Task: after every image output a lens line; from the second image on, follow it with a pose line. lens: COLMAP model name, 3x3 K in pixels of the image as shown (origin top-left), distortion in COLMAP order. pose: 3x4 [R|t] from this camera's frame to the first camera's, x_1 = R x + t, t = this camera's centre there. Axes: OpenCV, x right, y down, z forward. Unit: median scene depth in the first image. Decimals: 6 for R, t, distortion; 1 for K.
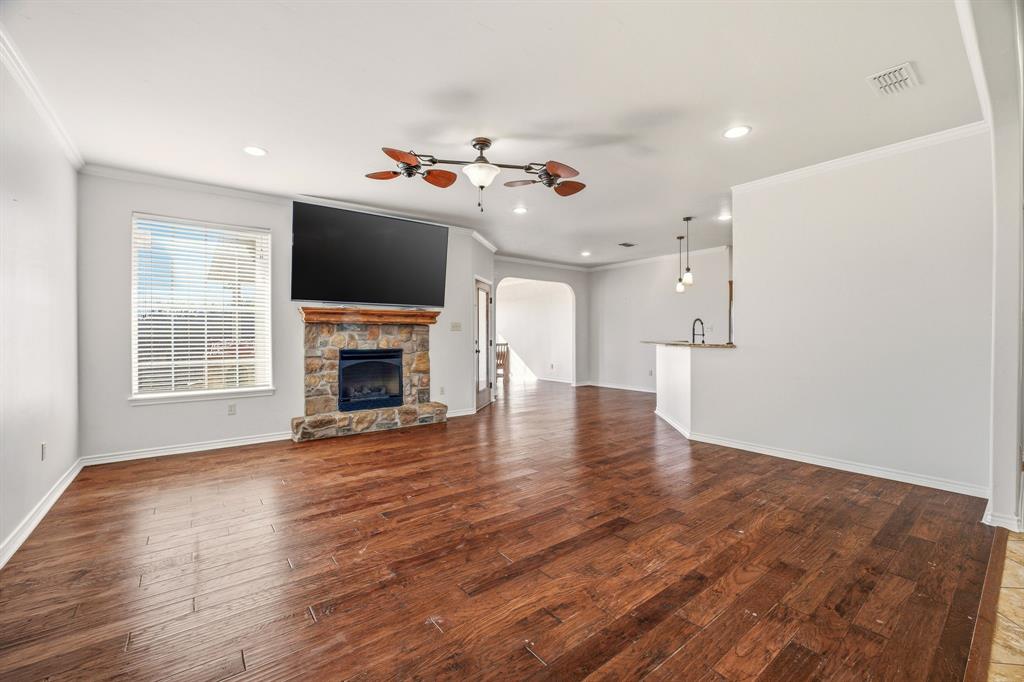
lens RADIAL K [[421.9, 0, 510.2], [0, 421.9, 337.7], [0, 0, 1]] dist [-0.023931, -0.000149]
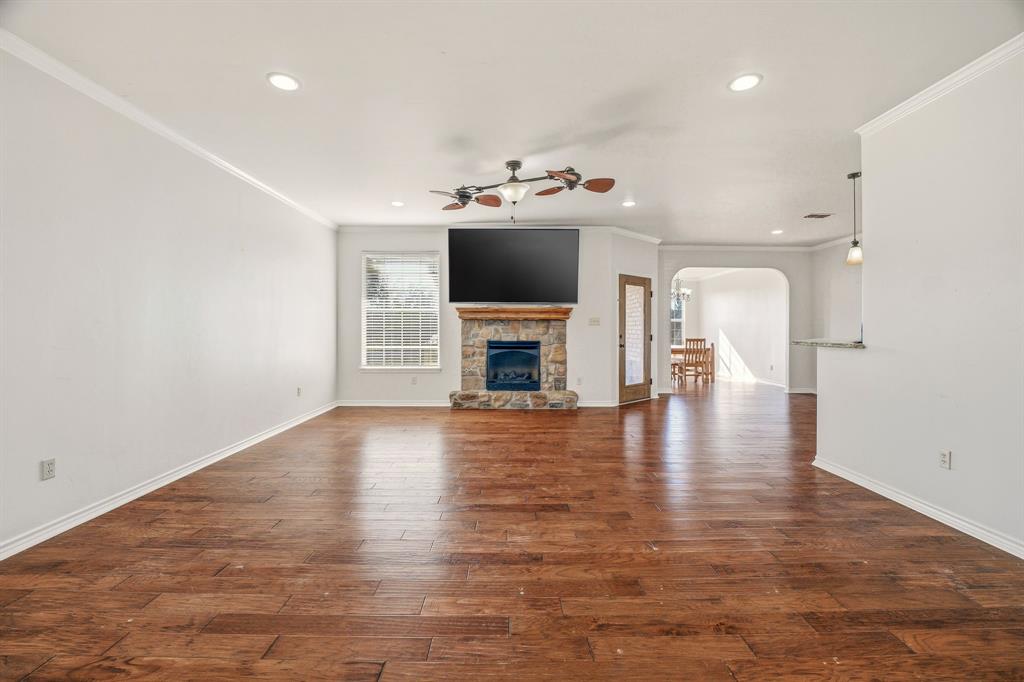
lens RADIAL K [[421.9, 0, 507.4], [0, 421.9, 332.8], [0, 0, 1]] dist [-0.023931, -0.000149]
pose [[0.790160, 0.009677, -0.612824, 0.432999], [-0.008105, 0.999953, 0.005338, -0.002023], [0.612847, 0.000749, 0.790201, 0.045128]]
